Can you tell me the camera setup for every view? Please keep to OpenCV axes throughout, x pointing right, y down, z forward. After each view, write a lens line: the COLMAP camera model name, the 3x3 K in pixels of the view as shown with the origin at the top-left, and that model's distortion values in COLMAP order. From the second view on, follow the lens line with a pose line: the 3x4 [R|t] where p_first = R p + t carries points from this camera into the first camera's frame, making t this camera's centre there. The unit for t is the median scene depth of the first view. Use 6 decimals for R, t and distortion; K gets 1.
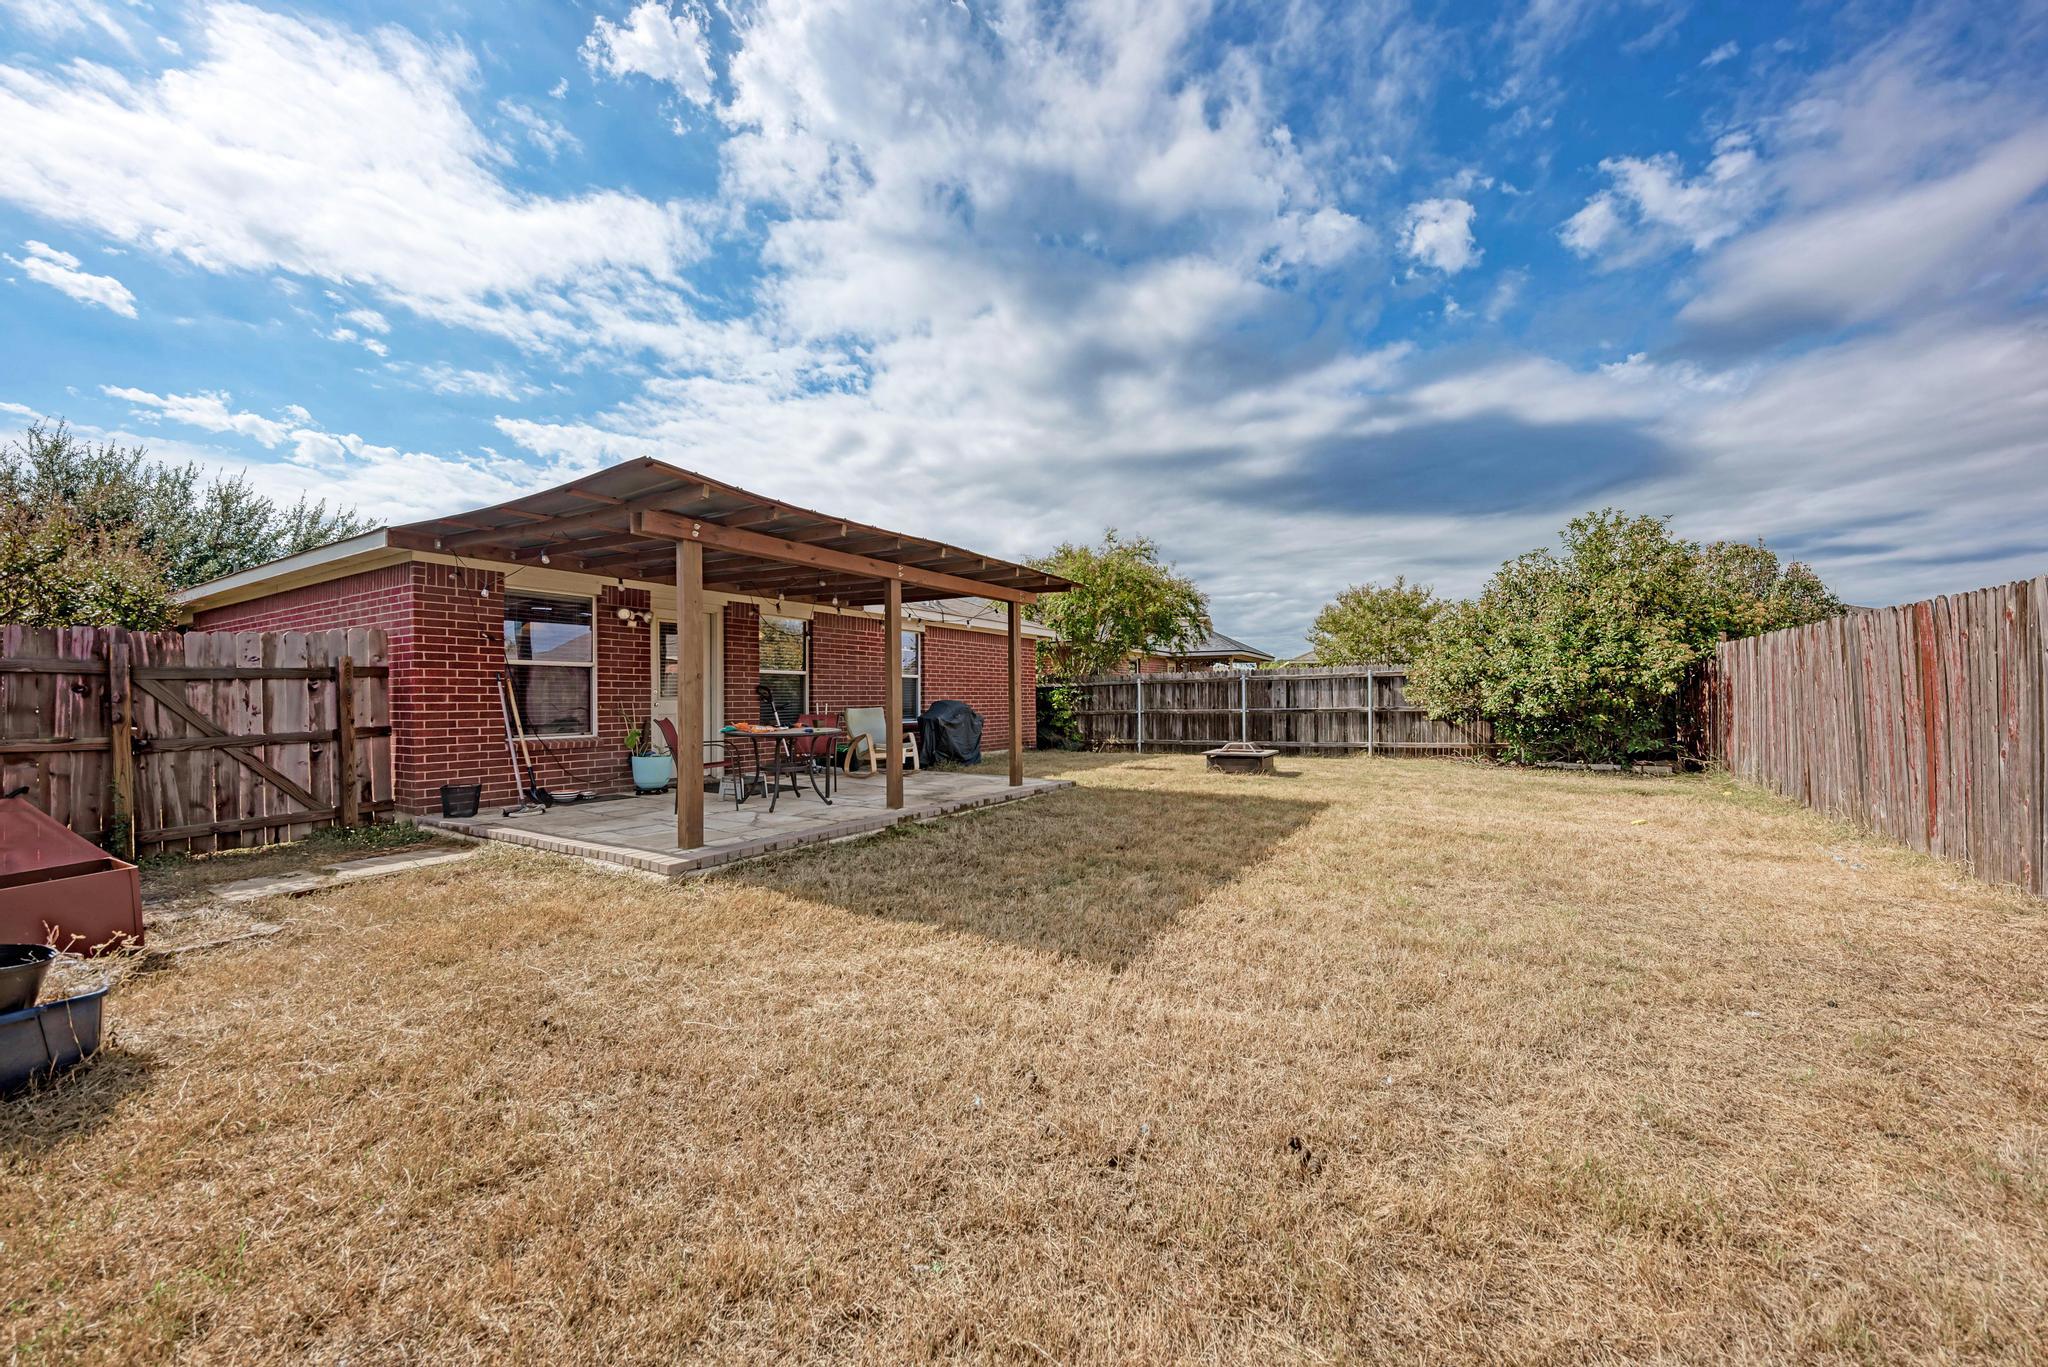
lens RADIAL K [[747.6, 0, 1033.3], [0, 747.6, 687.2], [0, 0, 1]] dist [0.007852, -0.001790]
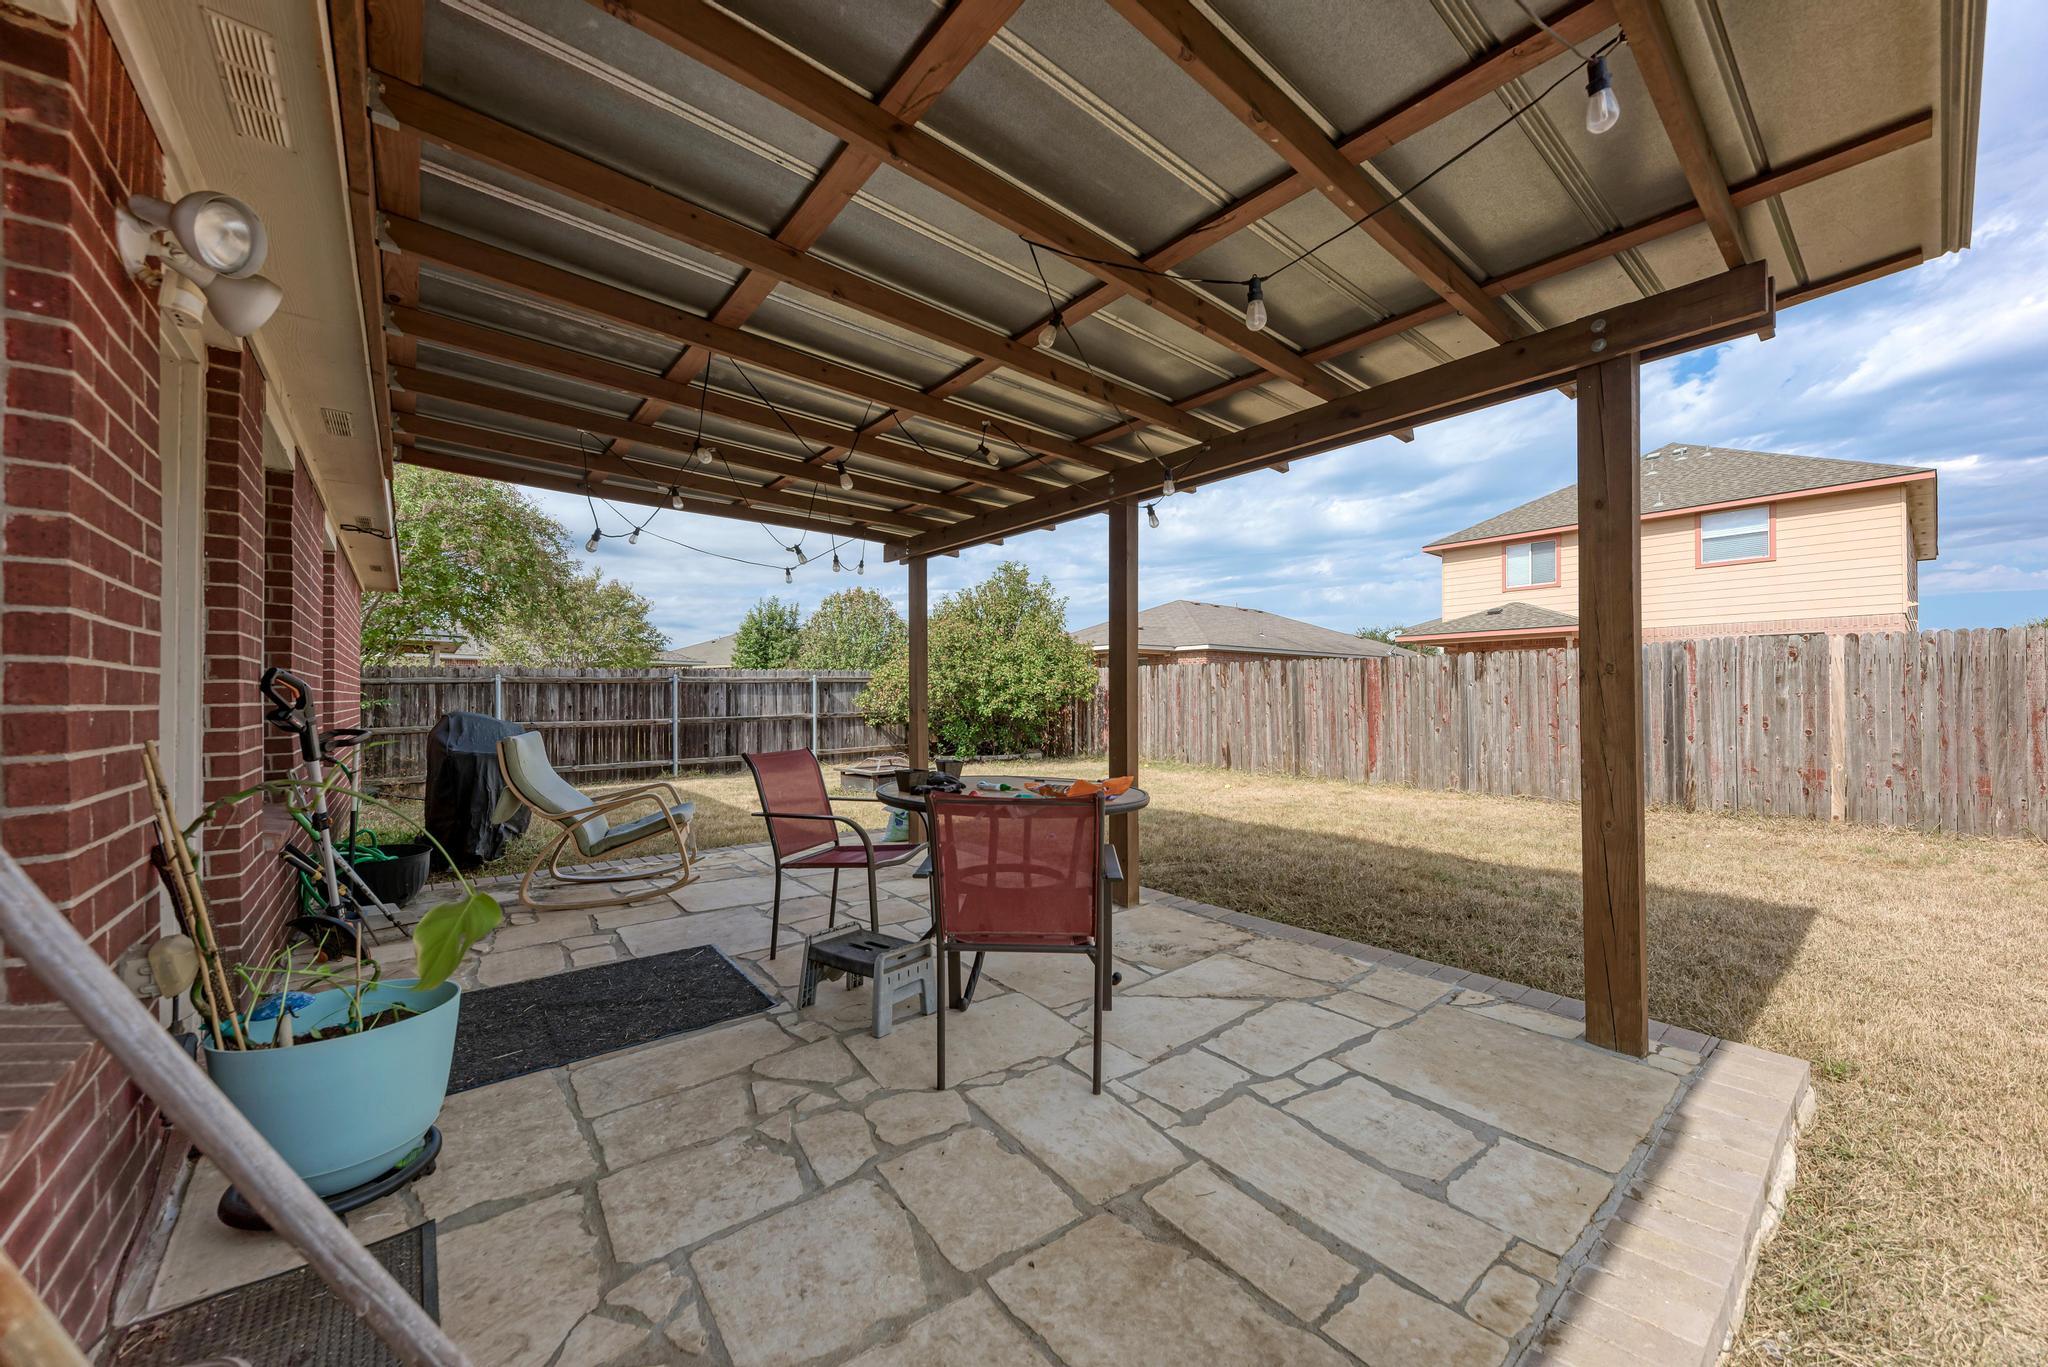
lens RADIAL K [[747.6, 0, 1025.7], [0, 747.6, 689.6], [0, 0, 1]] dist [0.007852, -0.001790]
pose [[0.334921, 0.014016, 0.942142, -0.351300], [-0.013528, 0.999858, -0.010065, 0.002196], [-0.942149, -0.009374, 0.335063, 0.413371]]
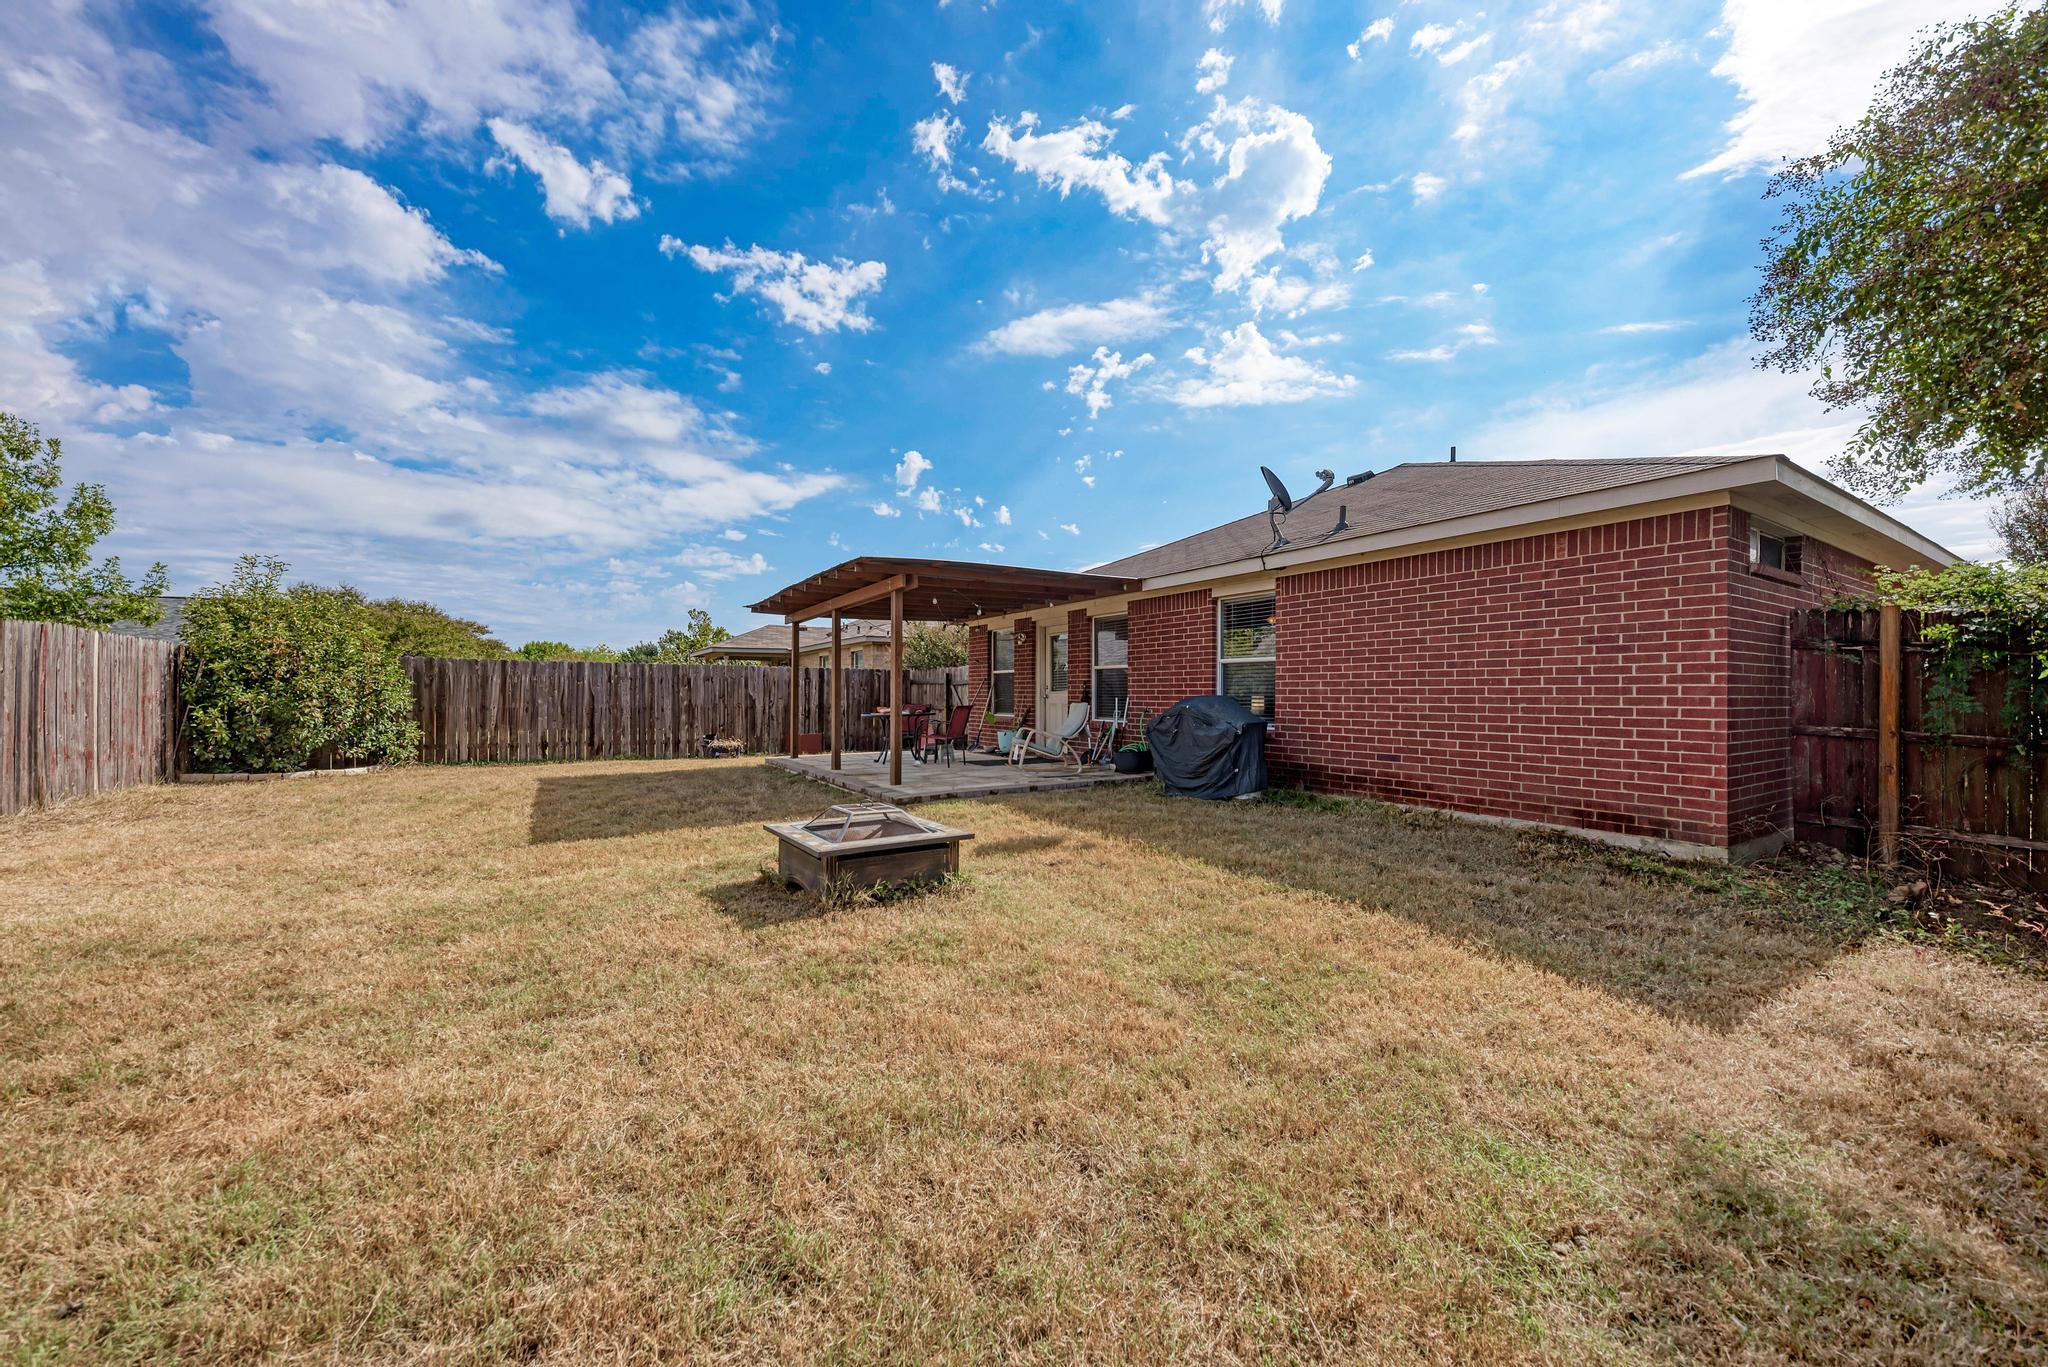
lens RADIAL K [[747.6, 0, 1035.1], [0, 747.6, 690.0], [0, 0, 1]] dist [0.007852, -0.001790]
pose [[-0.437563, -0.001065, -0.899187, 0.440496], [0.015290, 0.999846, -0.008624, 0.012602], [0.899058, -0.017522, -0.437479, 0.927880]]
